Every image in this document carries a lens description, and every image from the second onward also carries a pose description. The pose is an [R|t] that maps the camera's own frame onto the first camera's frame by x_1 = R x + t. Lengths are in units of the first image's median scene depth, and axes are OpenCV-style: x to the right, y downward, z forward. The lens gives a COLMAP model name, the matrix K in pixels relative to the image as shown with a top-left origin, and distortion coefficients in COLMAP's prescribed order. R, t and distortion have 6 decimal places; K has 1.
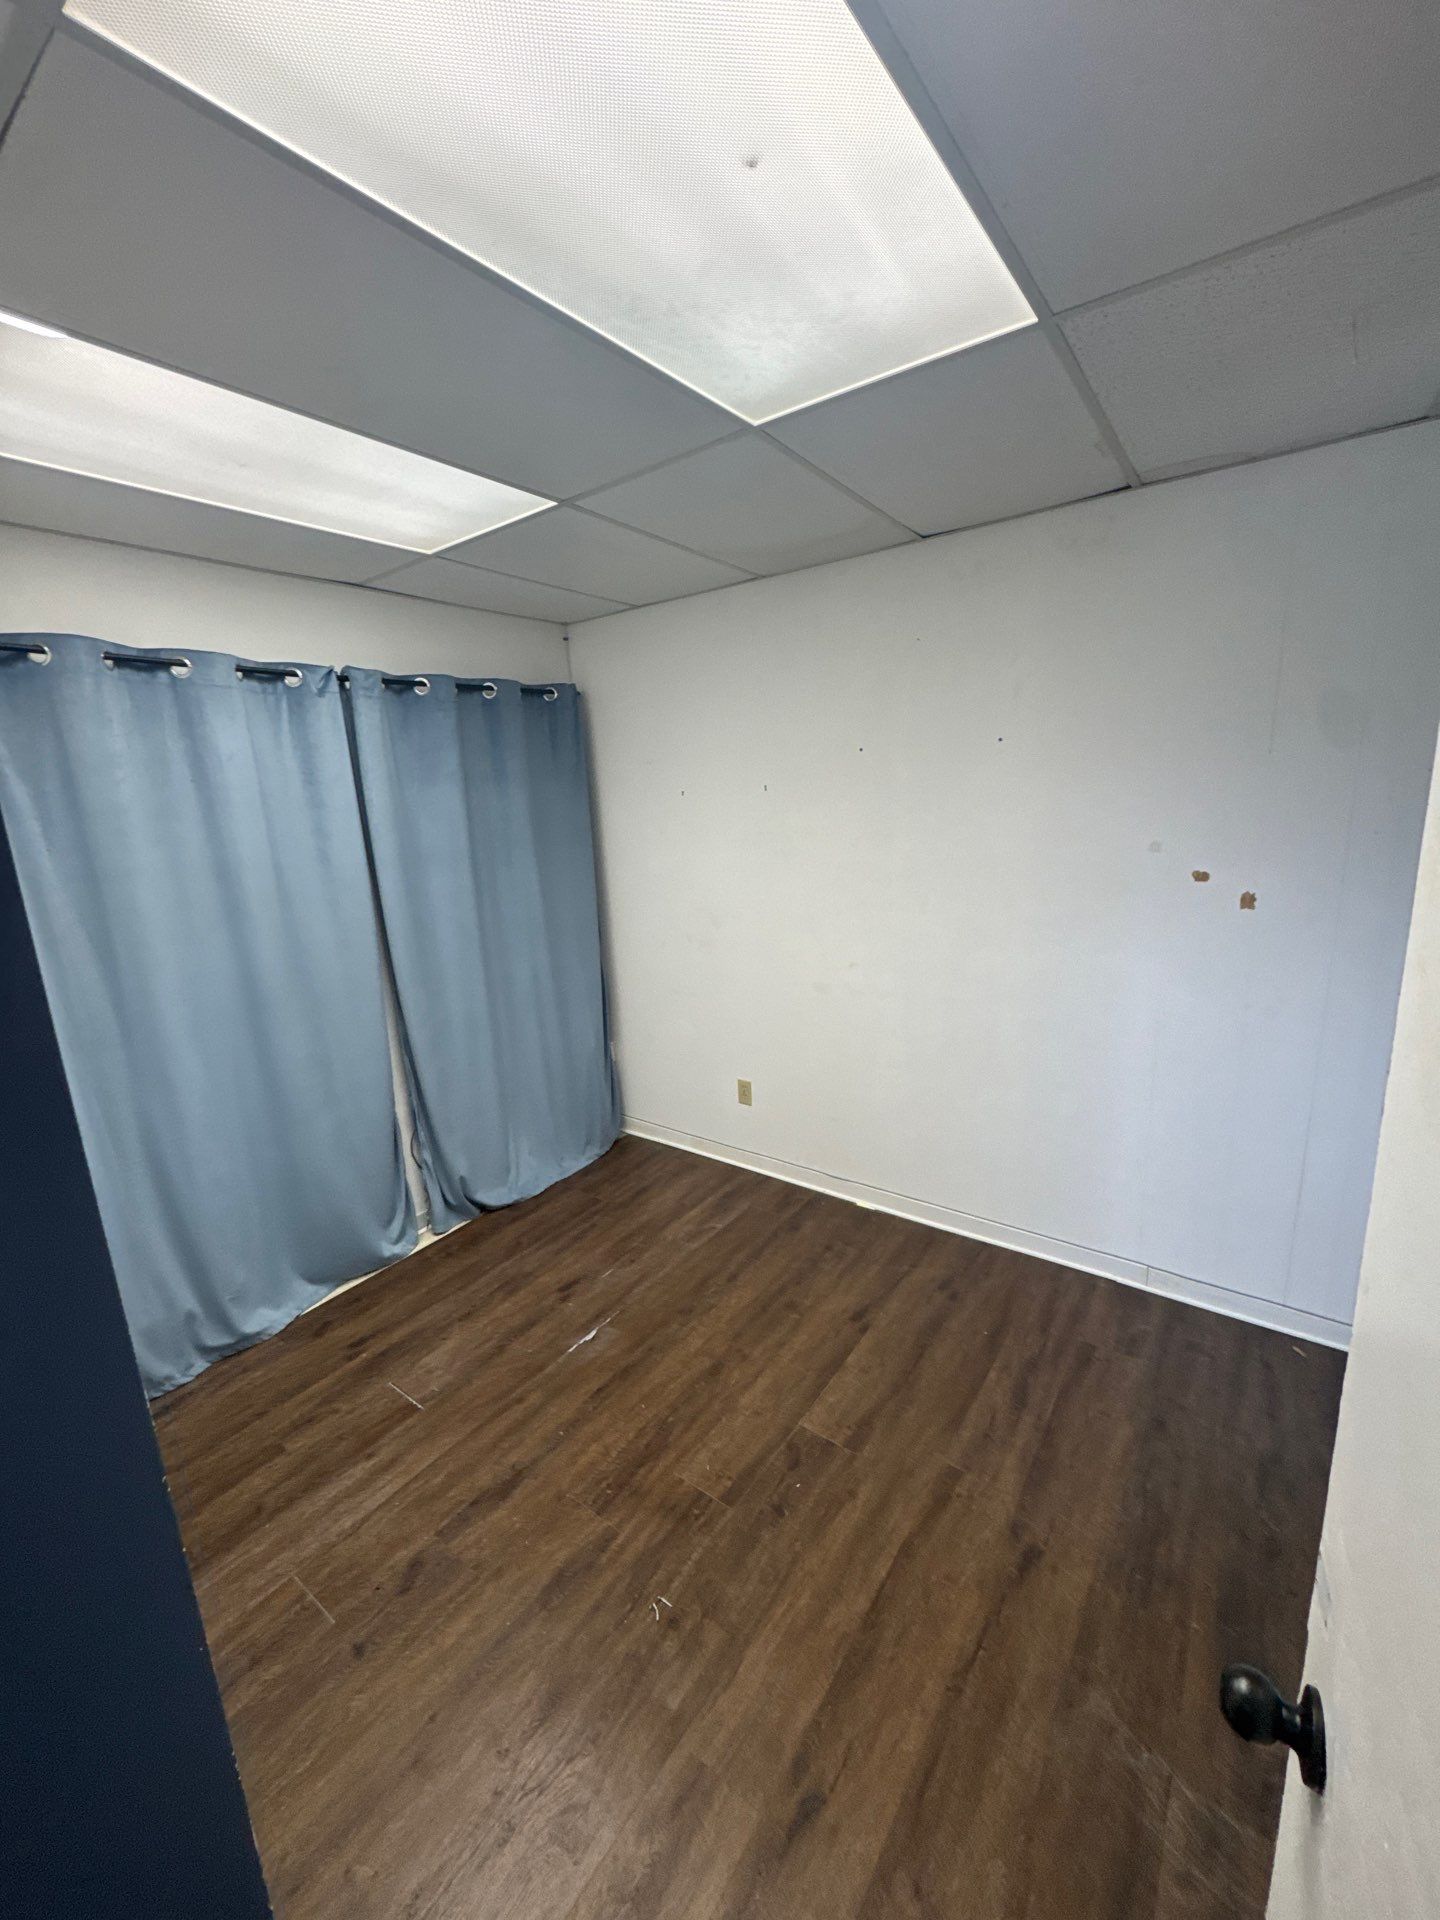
lens RADIAL K [[768.9, 0, 721.8], [0, 768.9, 961.4], [0, 0, 1]] dist [-0.000356, 0.000075]
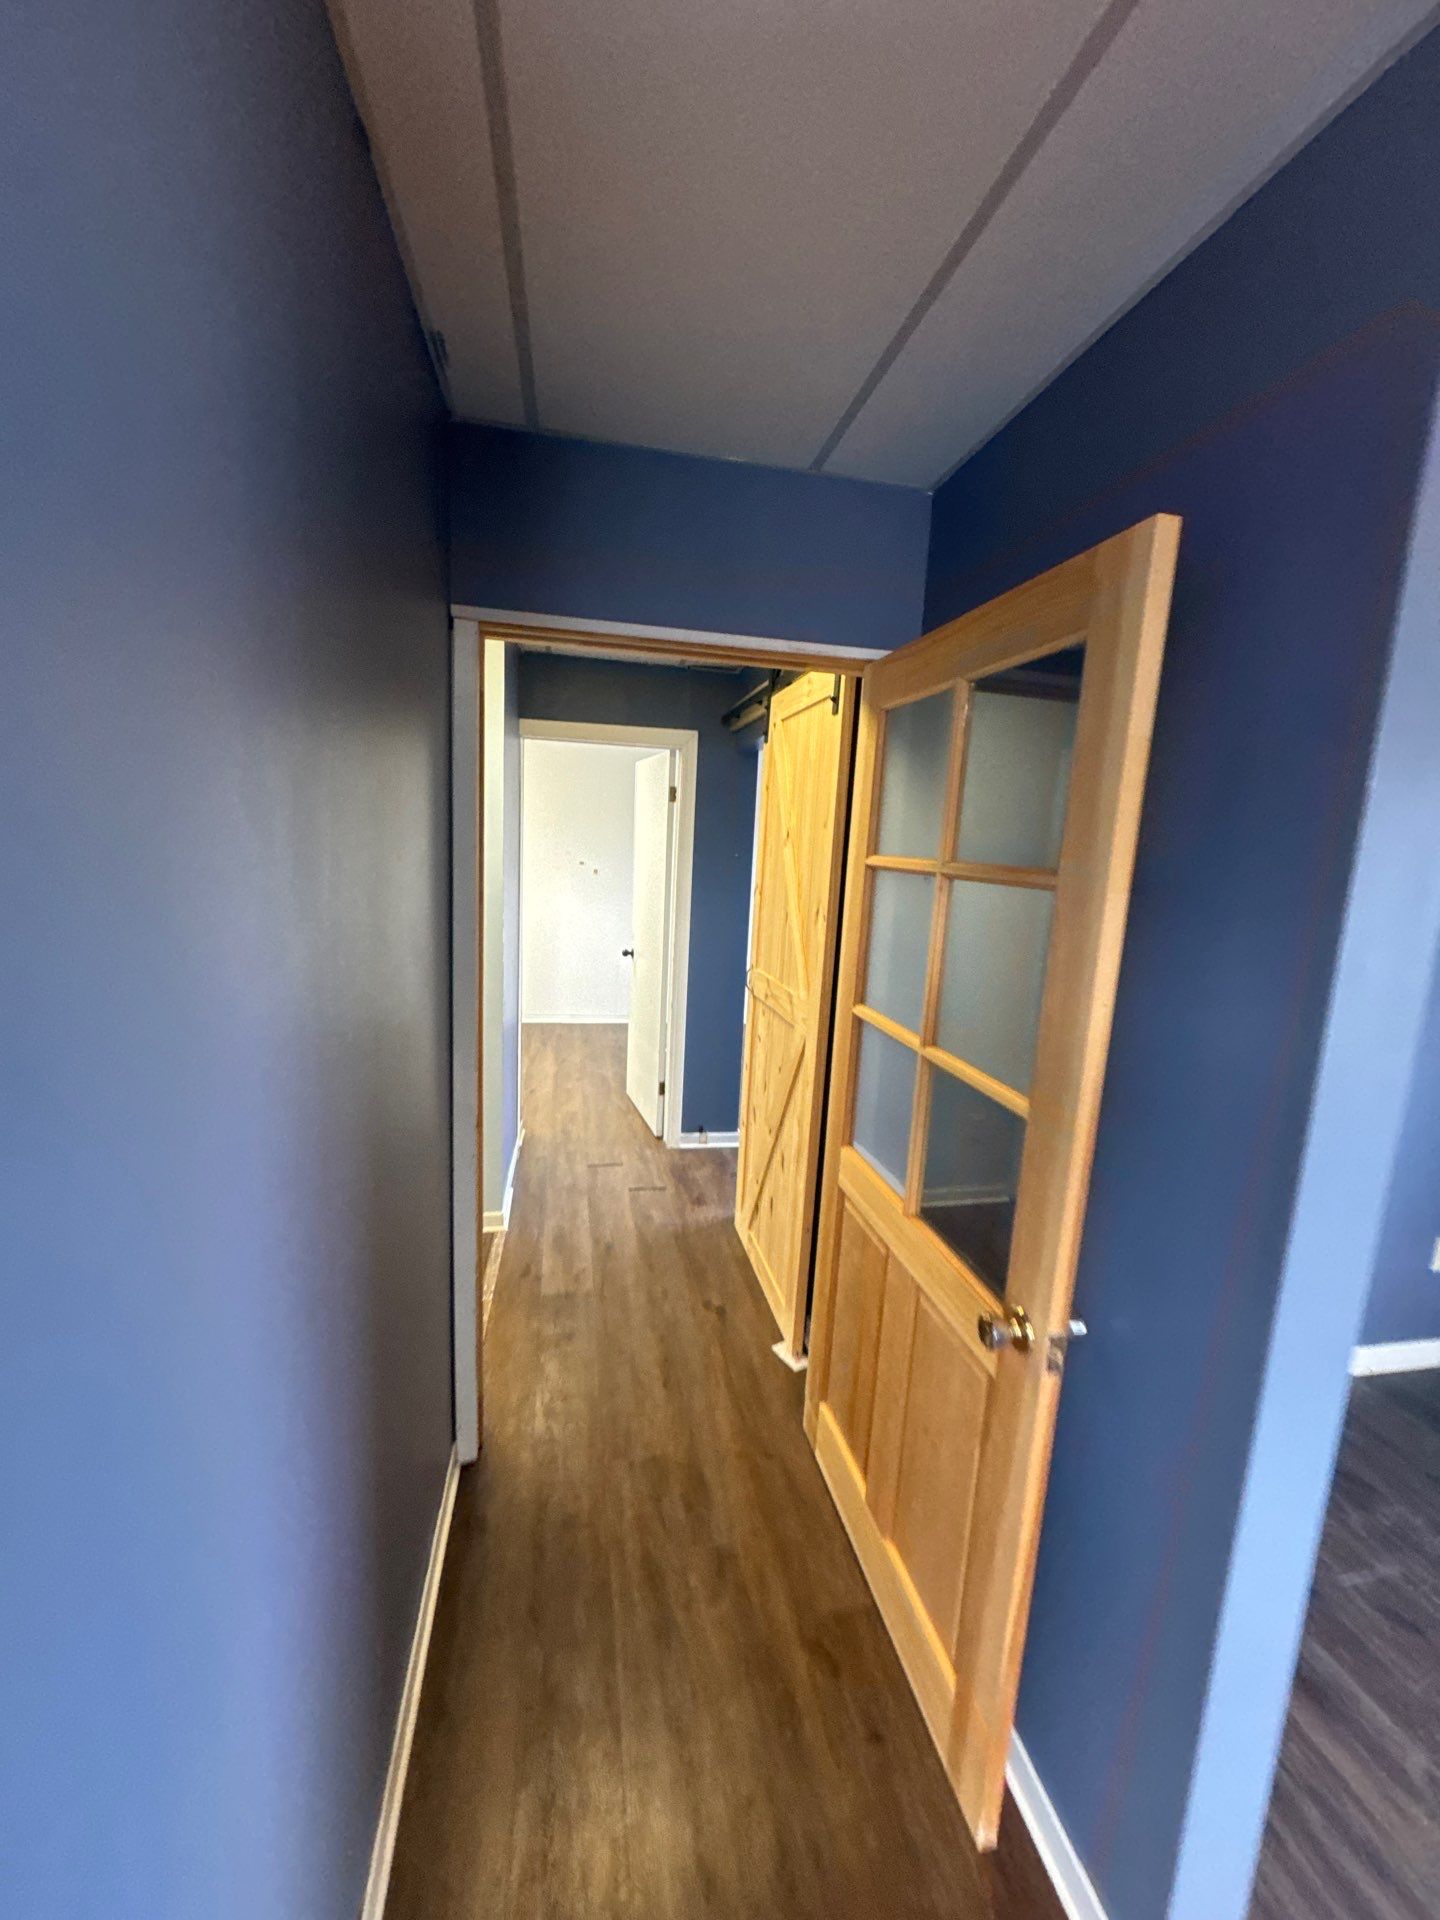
lens RADIAL K [[768.9, 0, 719.3], [0, 768.9, 960.7], [0, 0, 1]] dist [-0.000356, 0.000075]
pose [[0.680363, -0.032447, 0.732157, -1.234032], [0.075622, 0.996795, -0.026098, 0.399022], [-0.728964, 0.073123, 0.680636, -1.402146]]
